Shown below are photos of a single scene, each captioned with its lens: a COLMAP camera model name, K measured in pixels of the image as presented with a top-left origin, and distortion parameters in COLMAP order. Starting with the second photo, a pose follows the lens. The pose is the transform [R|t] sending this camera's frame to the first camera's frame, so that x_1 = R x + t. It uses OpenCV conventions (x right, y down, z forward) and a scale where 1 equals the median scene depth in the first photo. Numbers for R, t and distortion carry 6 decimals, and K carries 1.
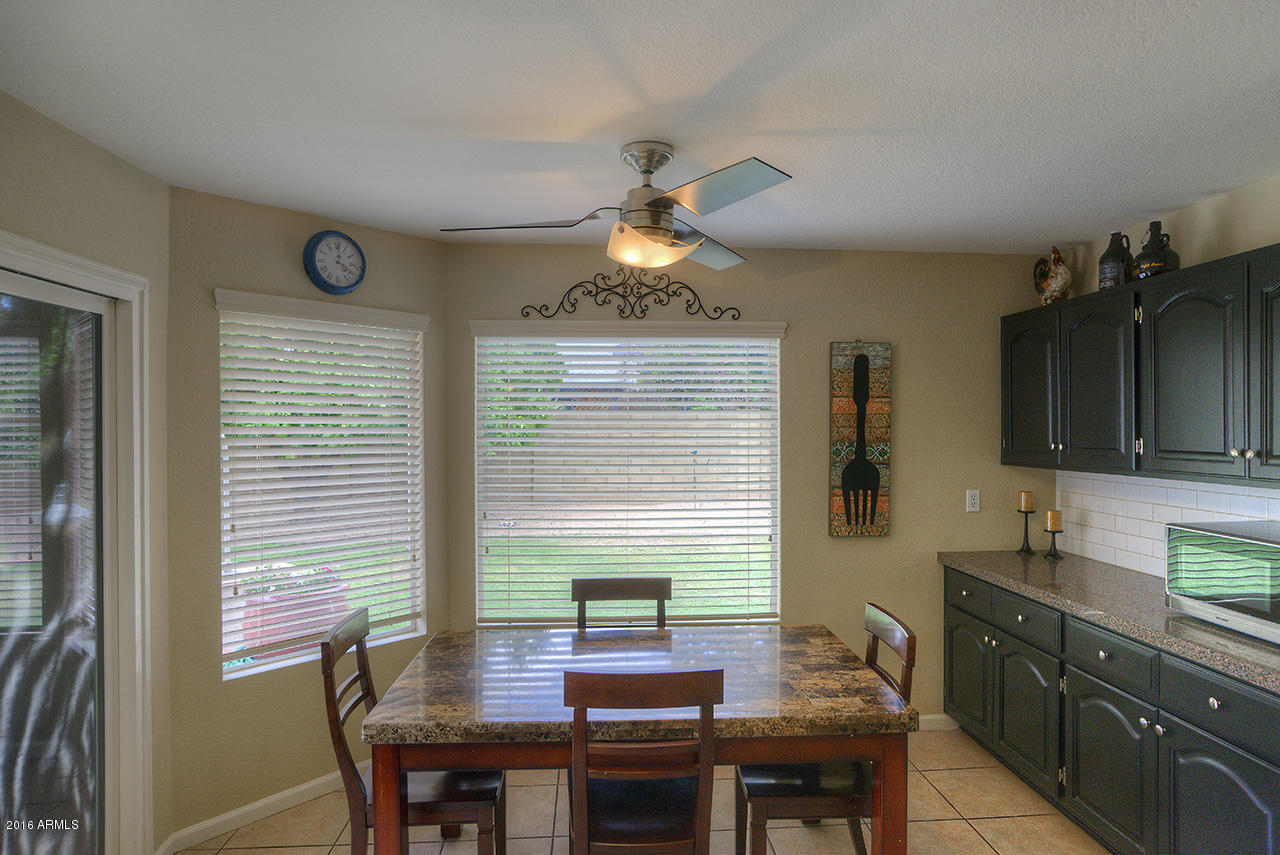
lens RADIAL K [[735.0, 0, 640.0], [0, 735.0, 427.5], [0, 0, 1]] dist [-0.057351, 0.032991]
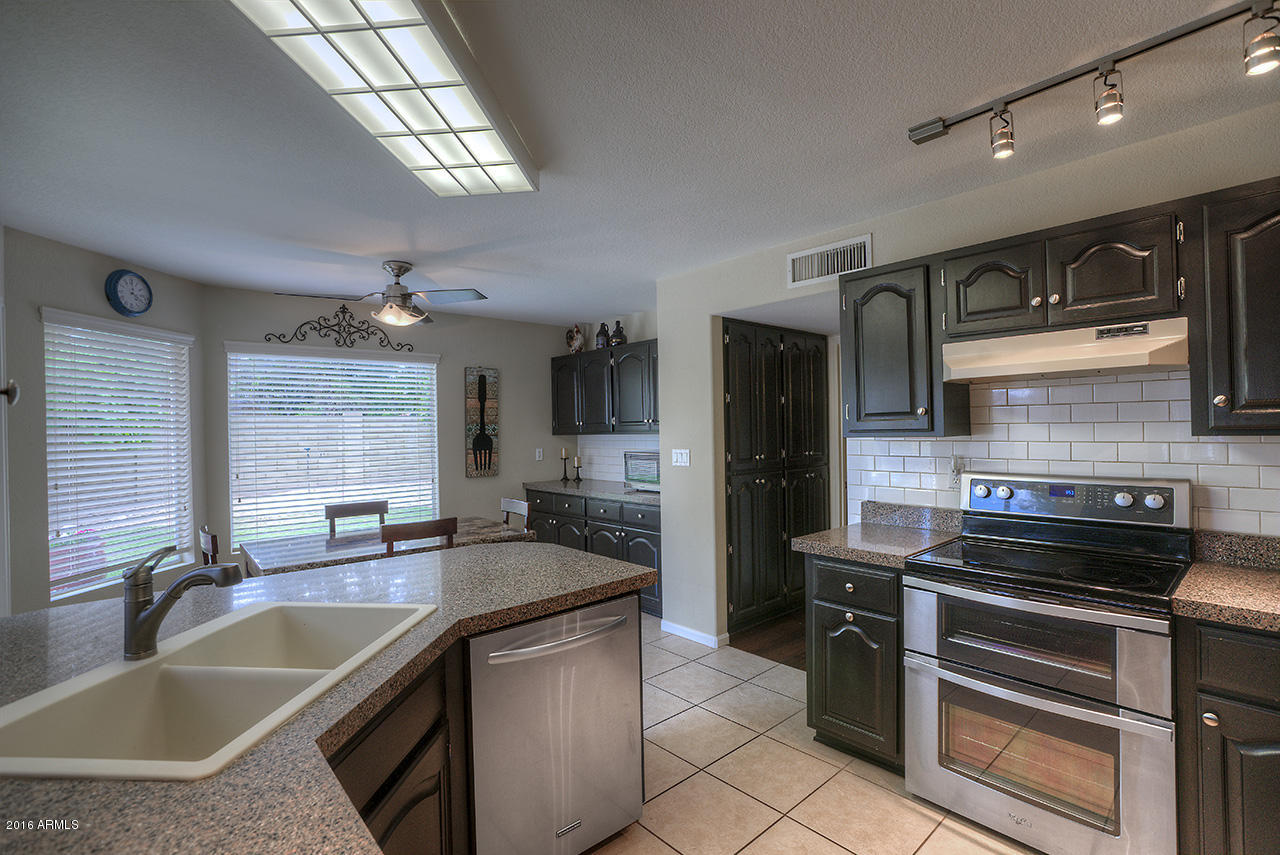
lens RADIAL K [[586.7, 0, 645.4], [0, 586.7, 426.3], [0, 0, 1]] dist [-0.032641, 0.001429]
pose [[0.788874, -0.011825, 0.614441, -0.275253], [0.018622, 0.999816, -0.004667, 0.042092], [-0.614272, 0.015124, 0.788949, -0.394090]]
